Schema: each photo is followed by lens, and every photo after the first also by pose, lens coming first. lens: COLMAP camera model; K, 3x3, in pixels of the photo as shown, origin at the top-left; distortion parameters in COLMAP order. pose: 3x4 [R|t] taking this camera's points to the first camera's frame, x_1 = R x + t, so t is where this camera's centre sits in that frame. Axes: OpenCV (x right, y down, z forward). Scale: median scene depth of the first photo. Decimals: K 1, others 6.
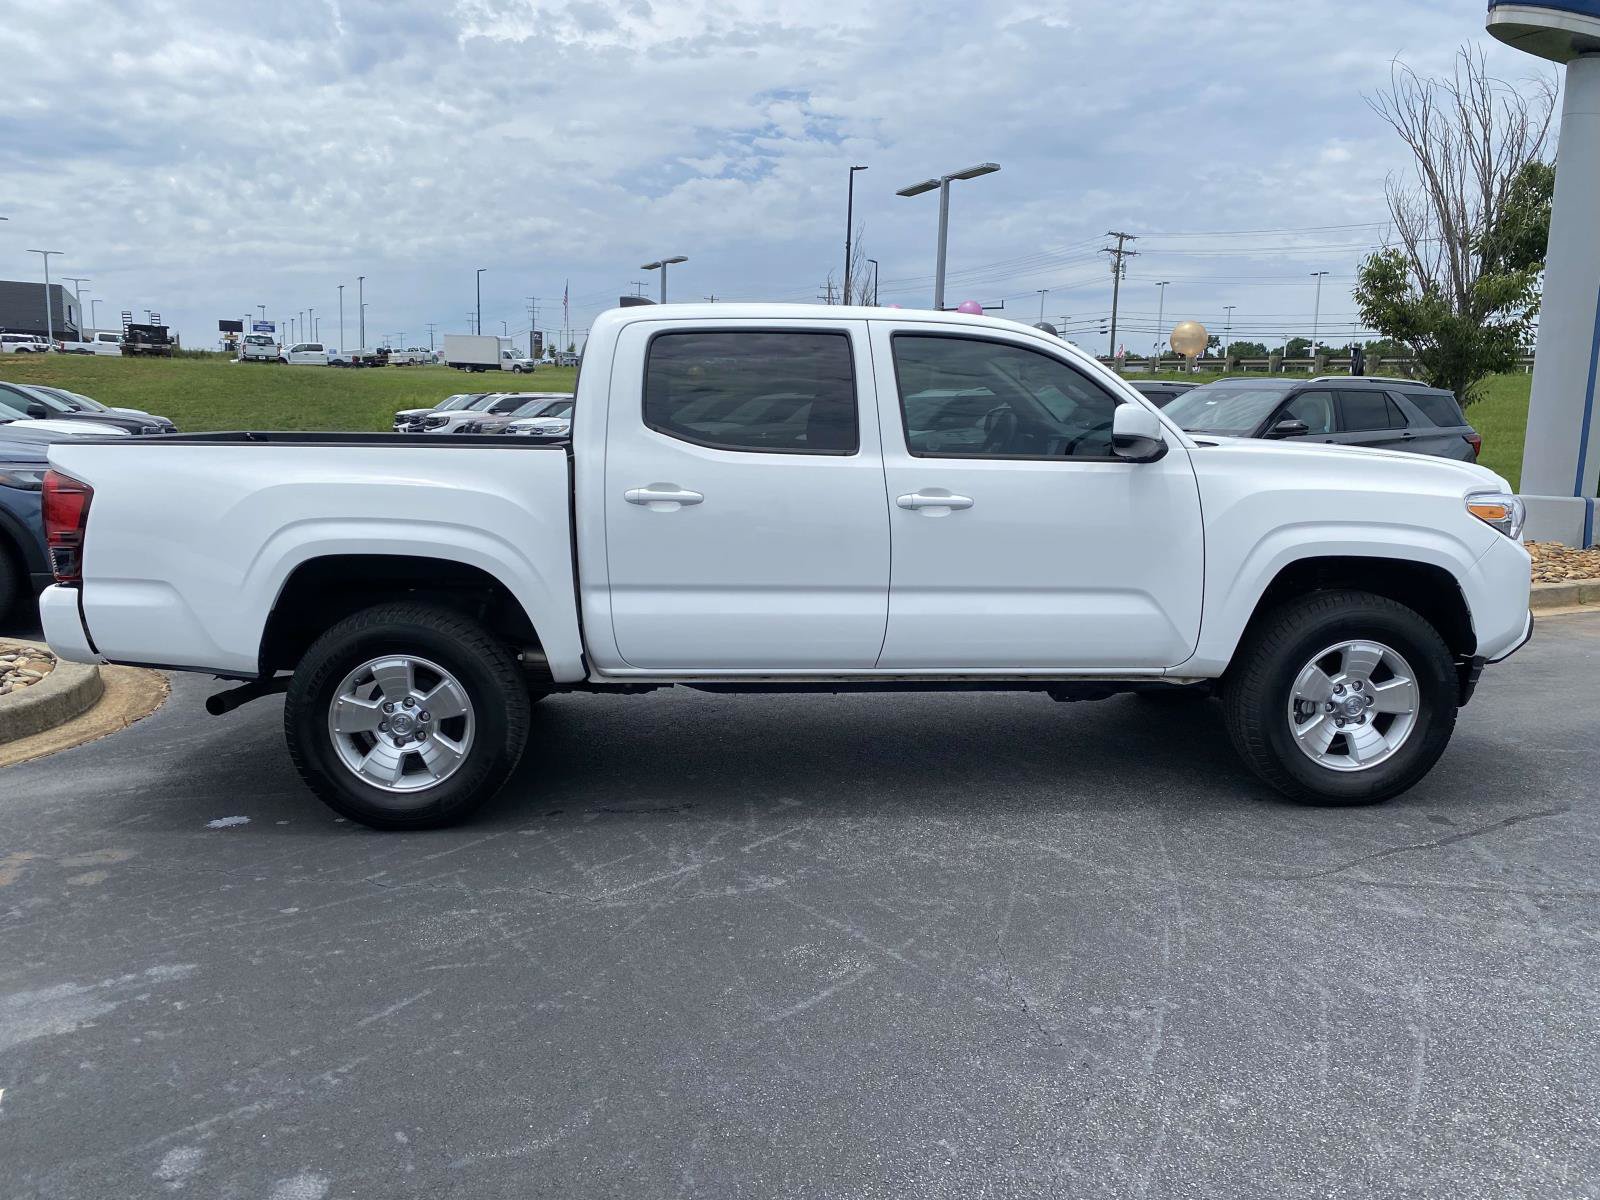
lens RADIAL K [[1233.7, 0, 792.1], [0, 1233.7, 592.5], [0, 0, 1]] dist [0.024574, -0.011020]
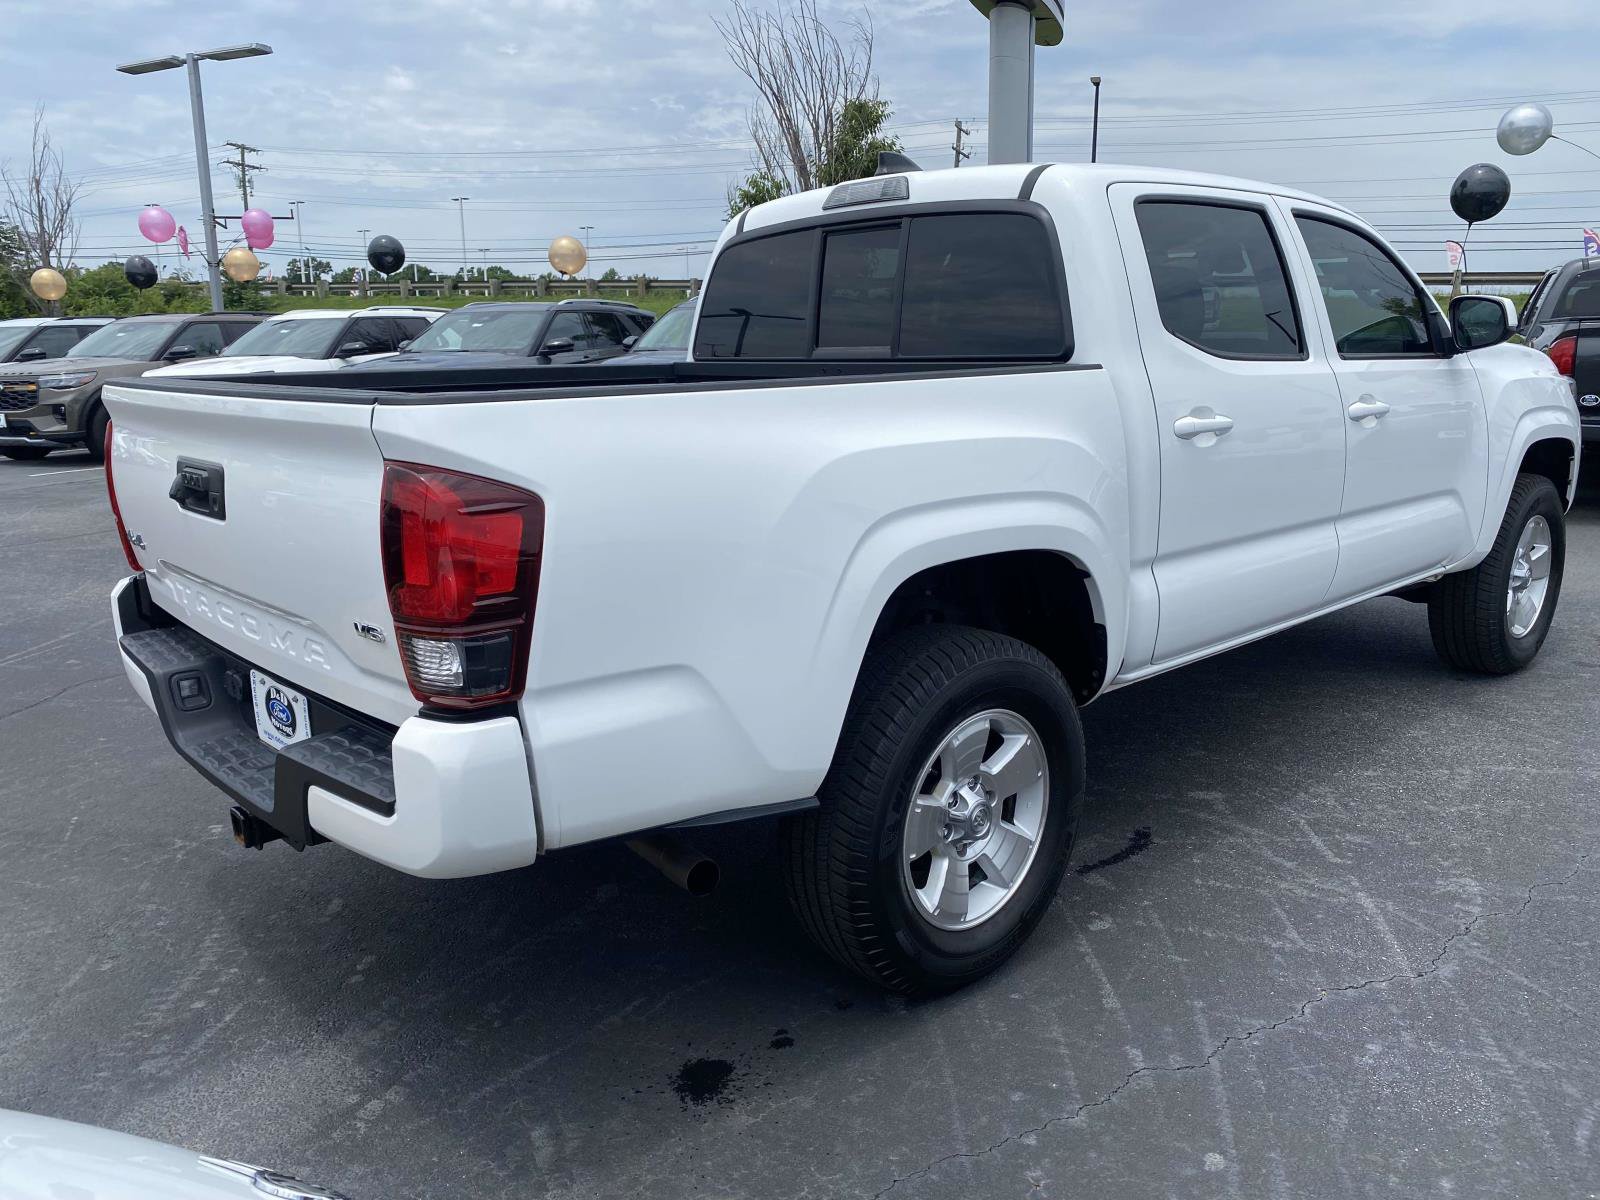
lens RADIAL K [[1258.8, 0, 514.1], [0, 1258.8, 603.9], [0, 0, 1]] dist [0.005387, -0.008624]
pose [[0.777105, -0.150473, 0.611118, -0.847223], [0.116908, 0.988612, 0.094761, -0.087402], [-0.618417, -0.002195, 0.785847, 0.630011]]
